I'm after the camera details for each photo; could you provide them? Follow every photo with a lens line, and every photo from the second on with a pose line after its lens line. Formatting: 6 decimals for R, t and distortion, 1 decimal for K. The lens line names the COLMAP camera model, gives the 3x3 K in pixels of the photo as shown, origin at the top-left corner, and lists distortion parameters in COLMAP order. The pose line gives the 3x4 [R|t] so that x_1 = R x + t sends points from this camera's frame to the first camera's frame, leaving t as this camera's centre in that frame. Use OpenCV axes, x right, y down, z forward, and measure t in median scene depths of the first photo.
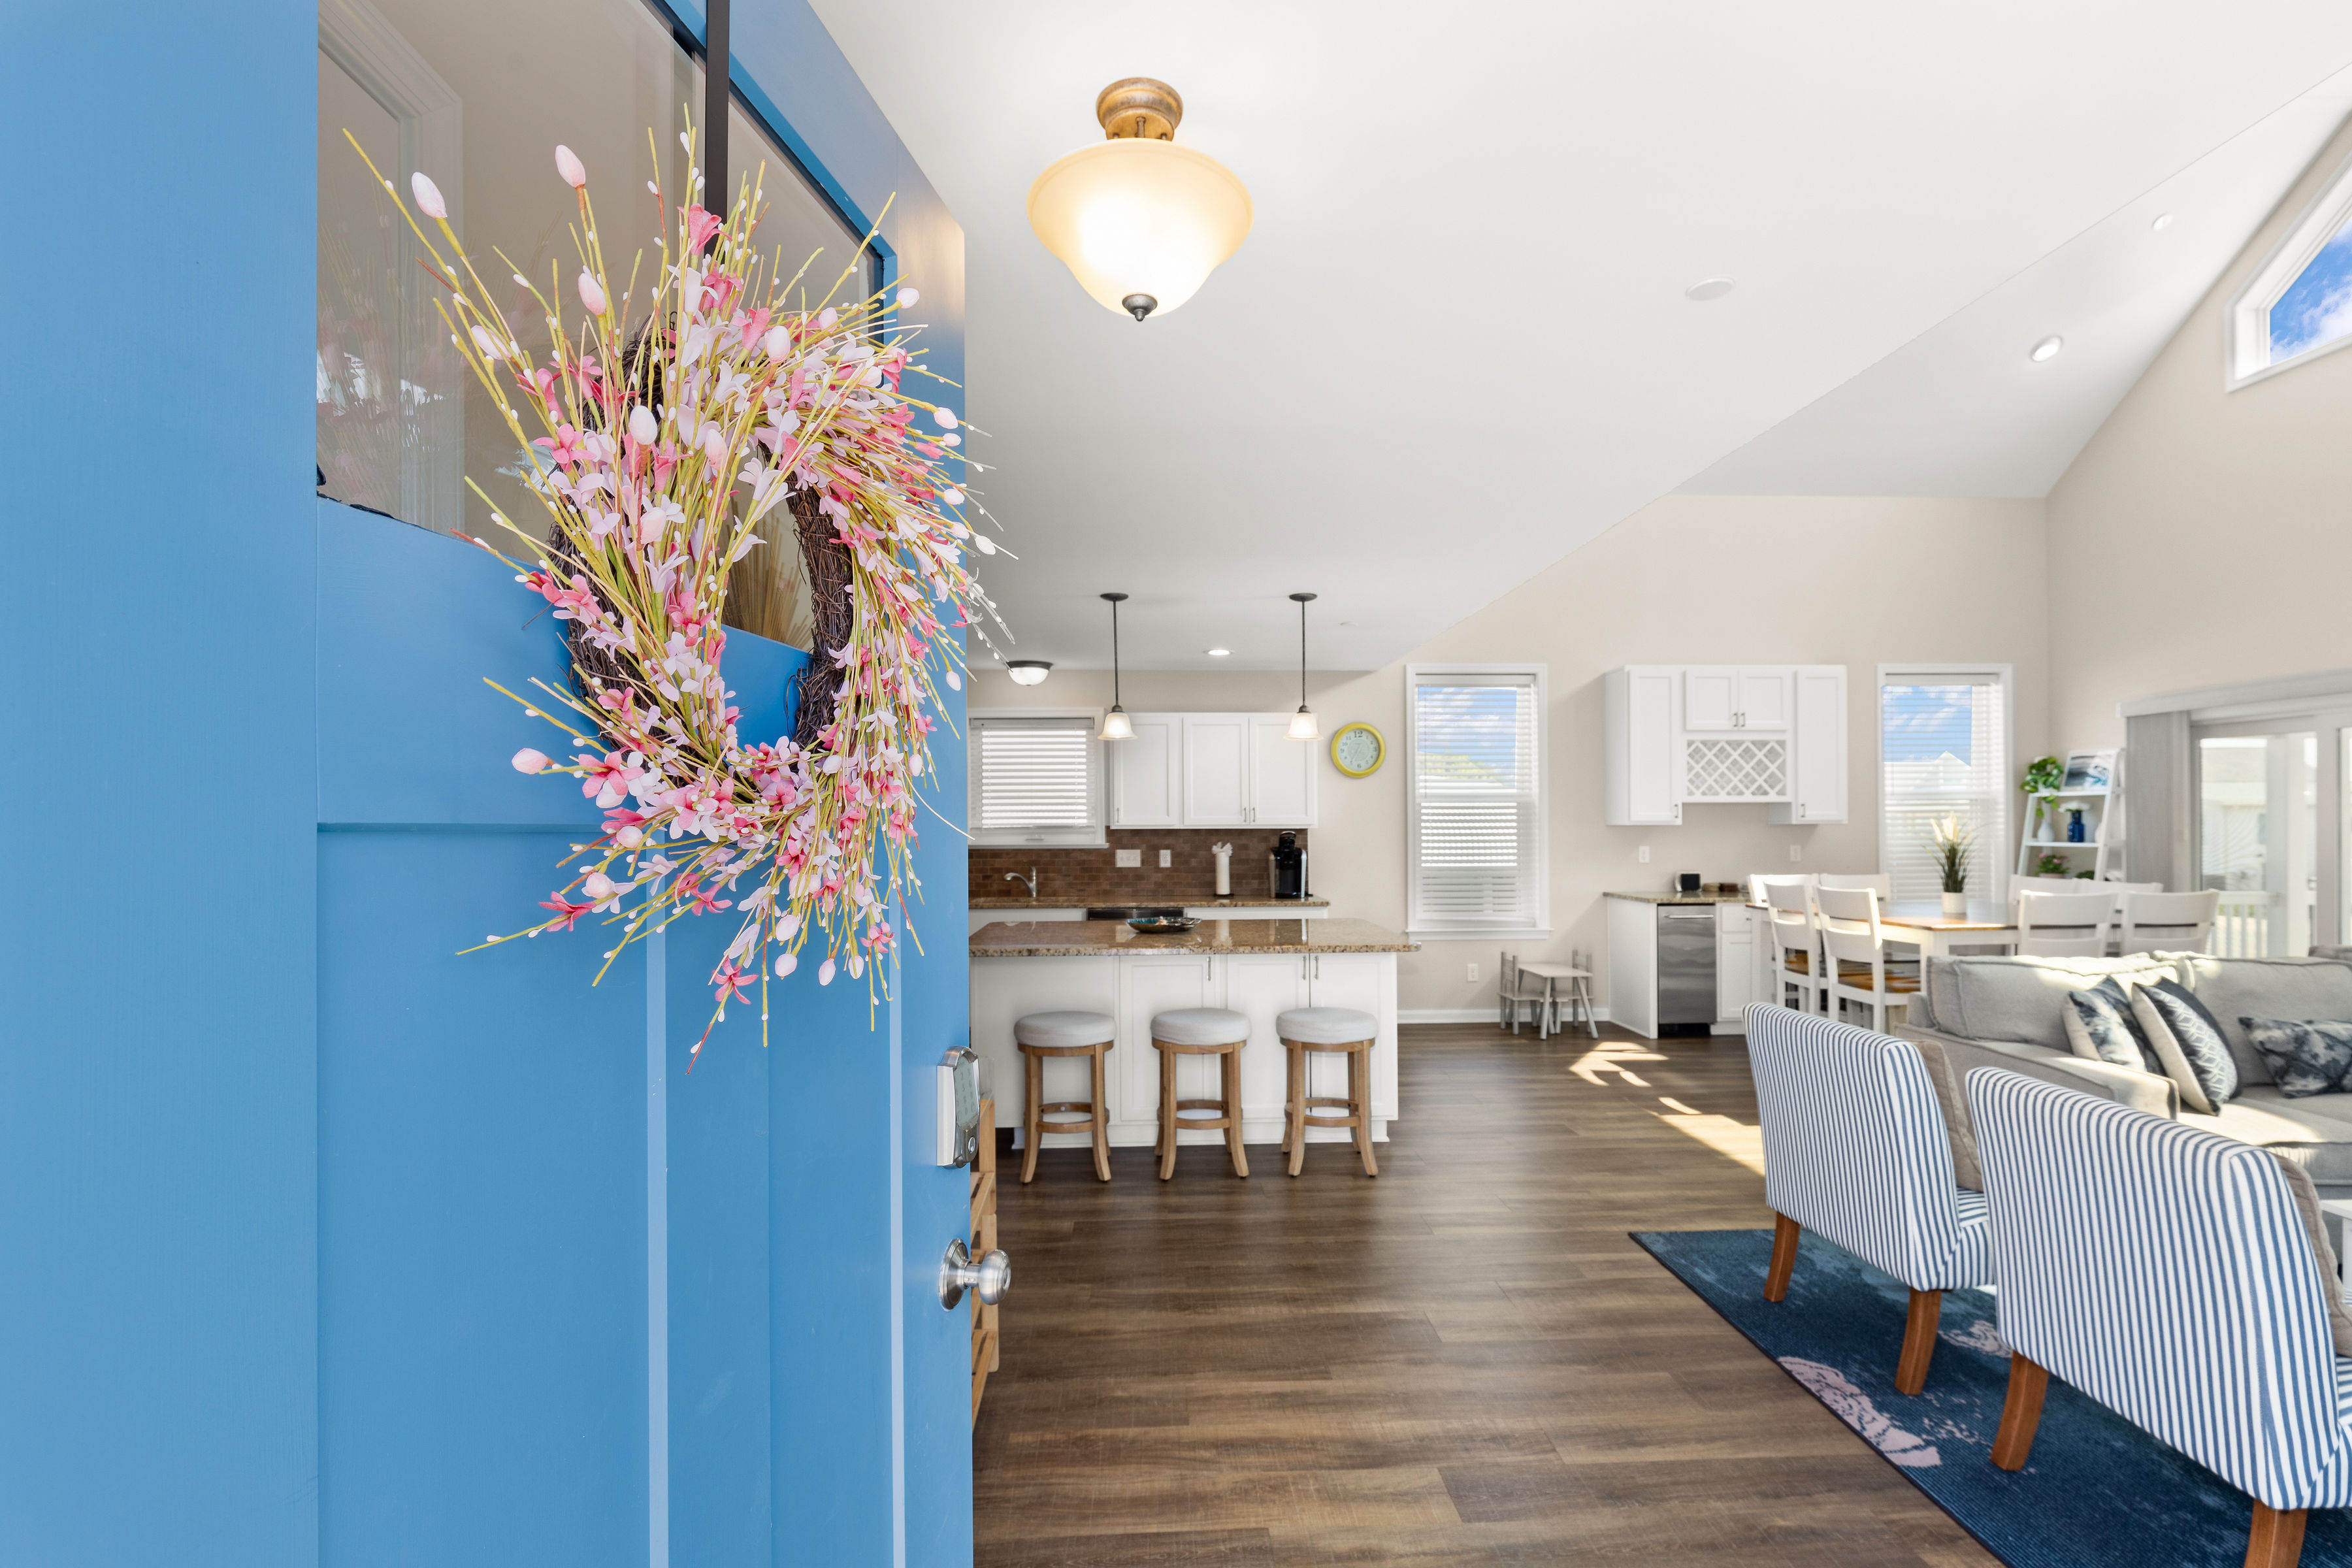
lens RADIAL K [[1083.2, 0, 1160.3], [0, 1083.2, 806.9], [0, 0, 1]] dist [0.008418, -0.003238]
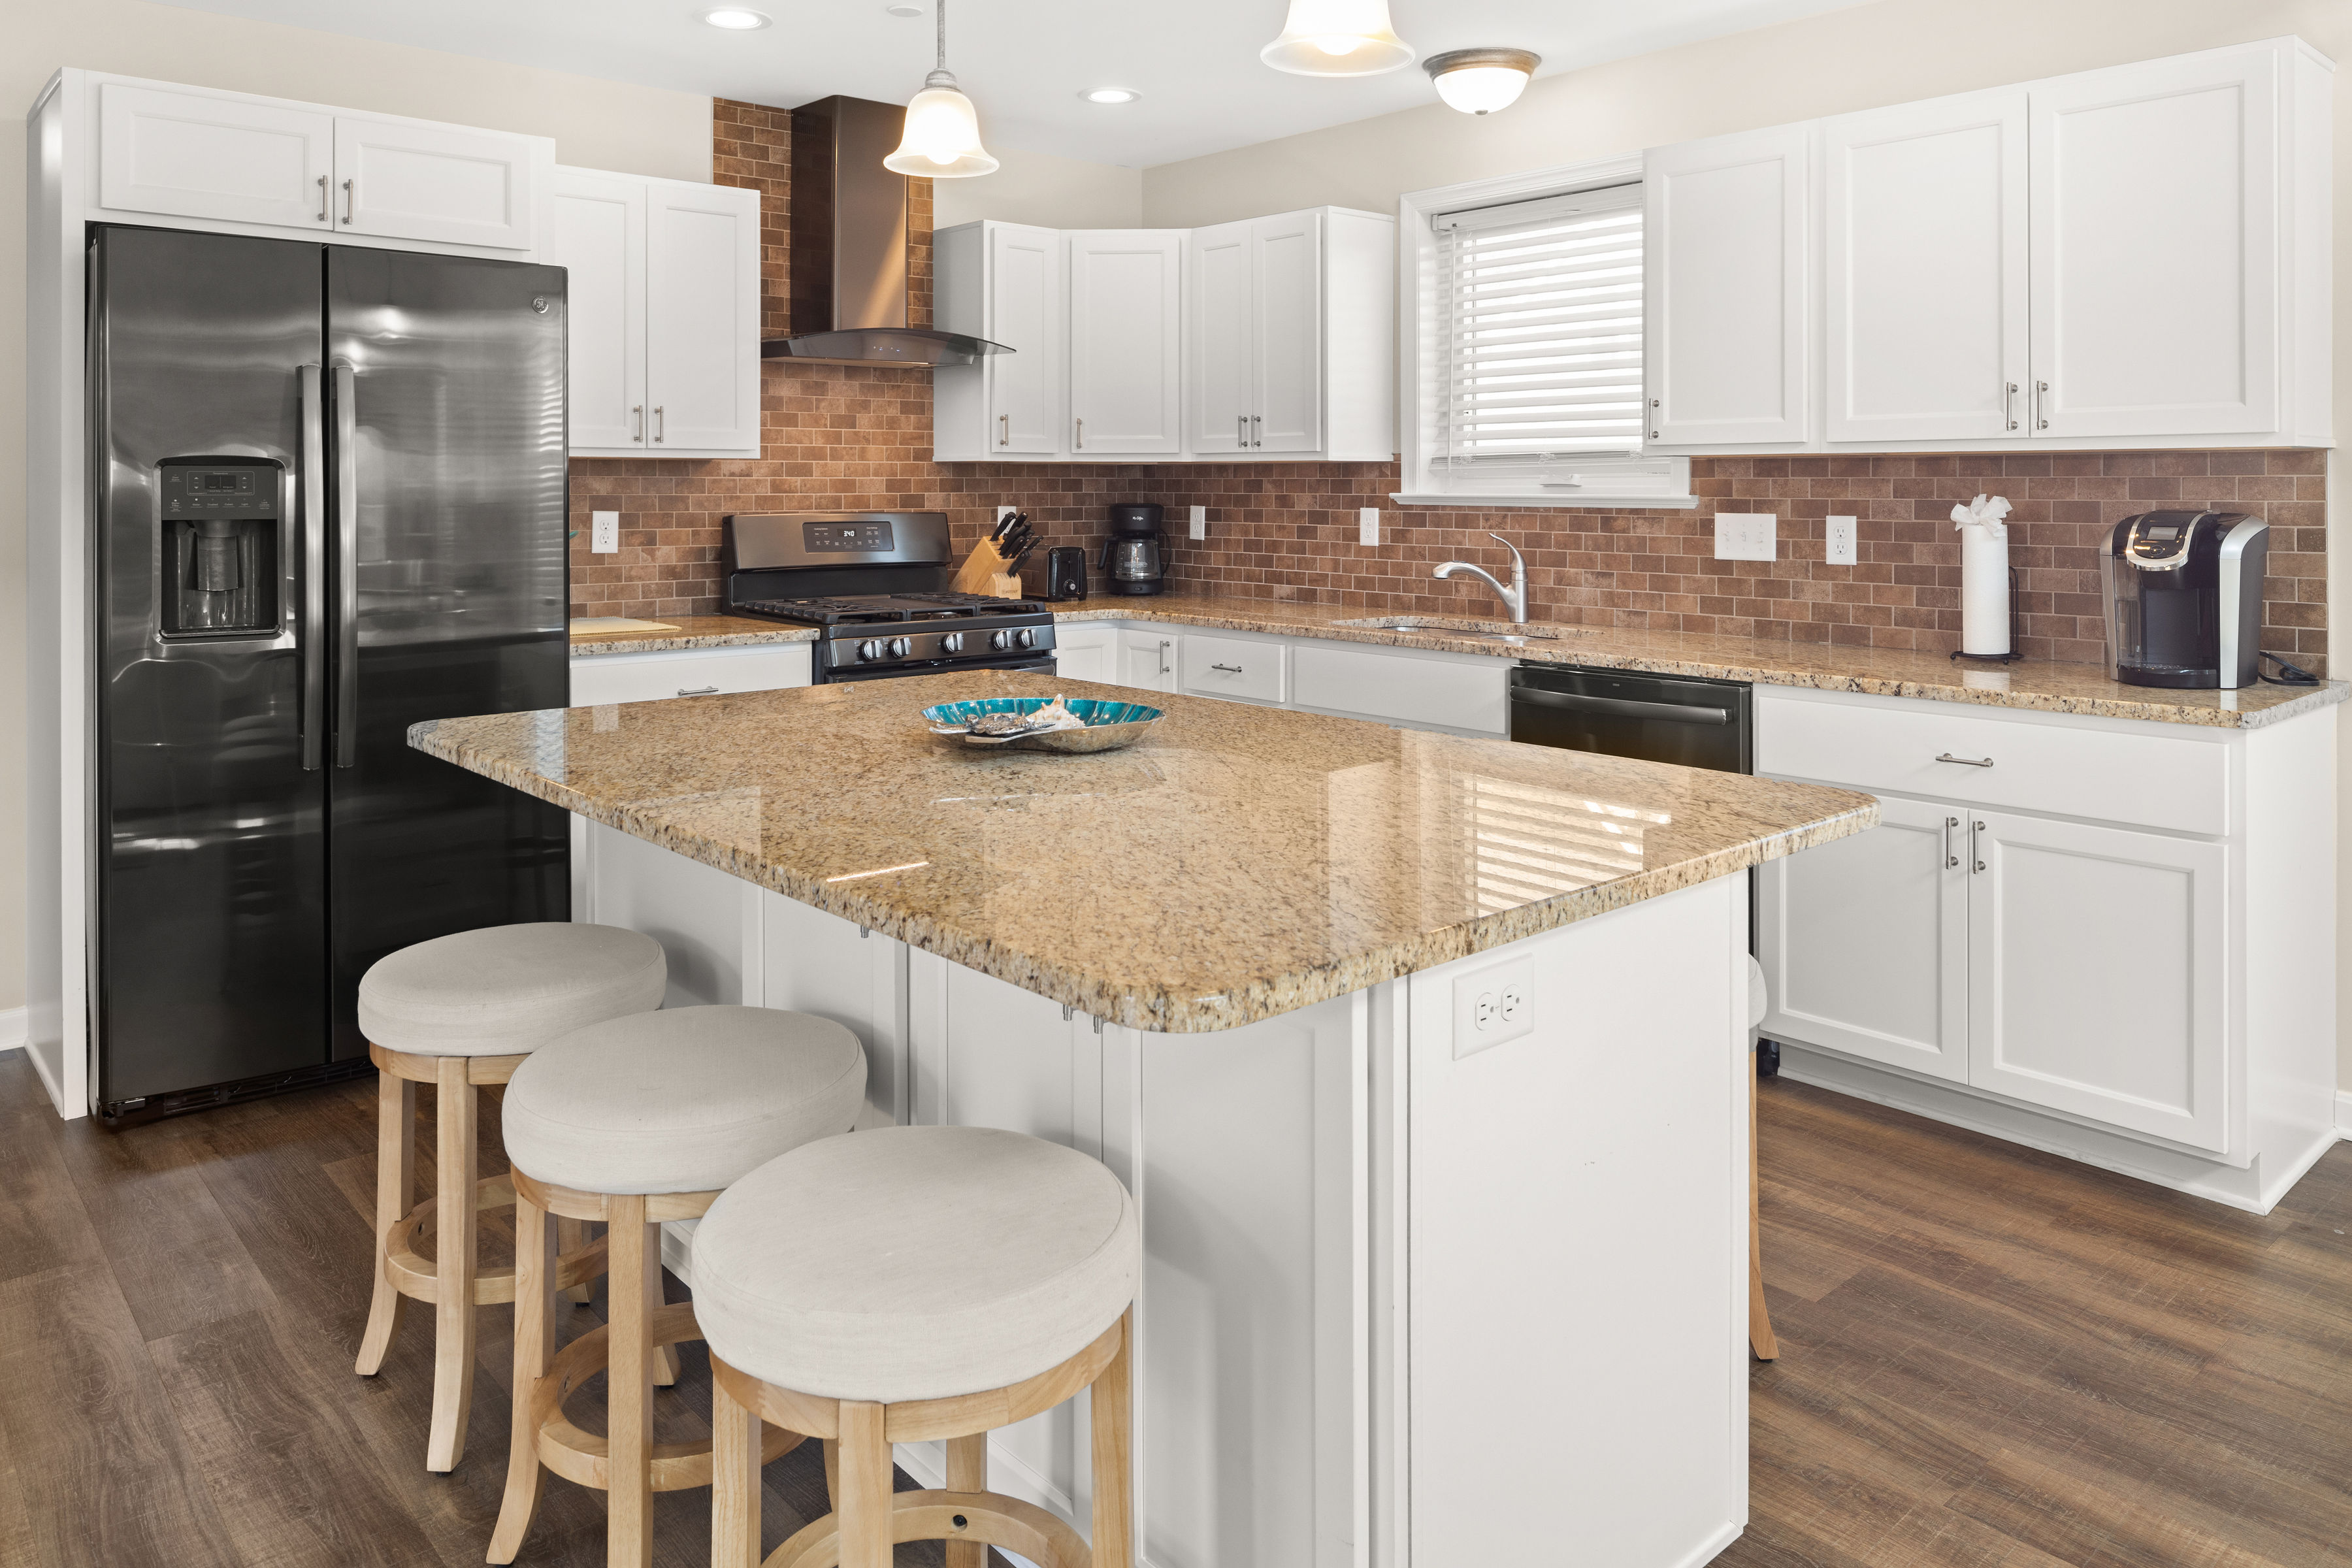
lens RADIAL K [[1608.2, 0, 1184.5], [0, 1608.2, 493.7], [0, 0, 1]] dist [-0.010704, 0.000584]
pose [[0.637198, 0.008526, -0.770653, 0.372394], [0.003535, 0.999896, 0.013986, 0.033528], [0.770692, -0.011636, 0.637101, 0.687975]]
